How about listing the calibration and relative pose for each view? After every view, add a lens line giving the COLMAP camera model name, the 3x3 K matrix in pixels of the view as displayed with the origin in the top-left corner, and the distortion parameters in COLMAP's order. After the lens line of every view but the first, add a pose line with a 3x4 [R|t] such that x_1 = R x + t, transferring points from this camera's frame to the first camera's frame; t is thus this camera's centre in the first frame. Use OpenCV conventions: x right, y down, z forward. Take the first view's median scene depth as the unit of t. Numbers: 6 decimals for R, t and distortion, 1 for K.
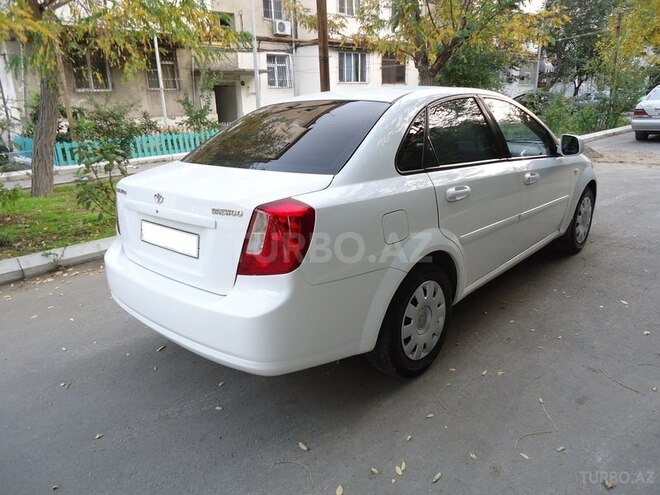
lens RADIAL K [[506.6, 0, 330.0], [0, 506.6, 247.5], [0, 0, 1]] dist [0.031258, 0.001824]
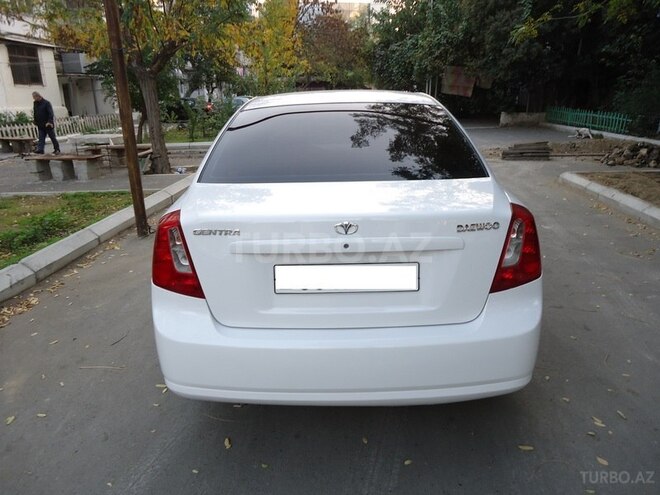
lens RADIAL K [[509.8, 0, 330.0], [0, 509.8, 247.5], [0, 0, 1]] dist [0.000893, -0.004904]
pose [[0.730331, -0.181444, 0.658555, -0.867184], [0.187150, 0.980338, 0.062553, -0.121327], [-0.656956, 0.077564, 0.749928, 0.434333]]
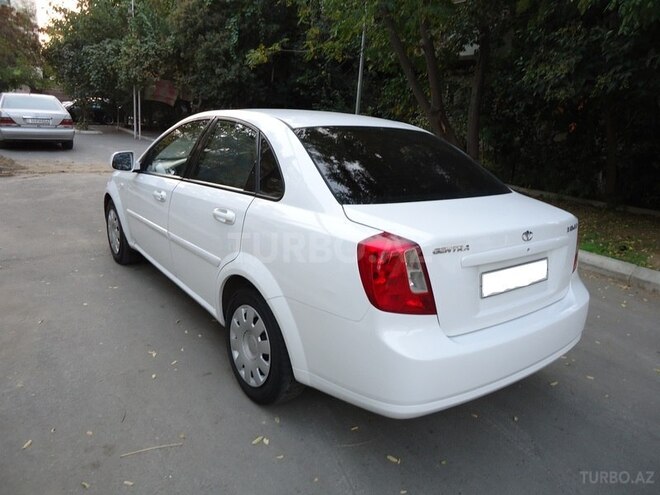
lens RADIAL K [[506.6, 0, 330.0], [0, 506.6, 247.5], [0, 0, 1]] dist [0.031258, 0.001824]
pose [[0.152151, -0.211614, 0.965438, -1.309740], [0.214518, 0.960595, 0.176745, -0.322016], [-0.964796, 0.180212, 0.191550, 1.172392]]
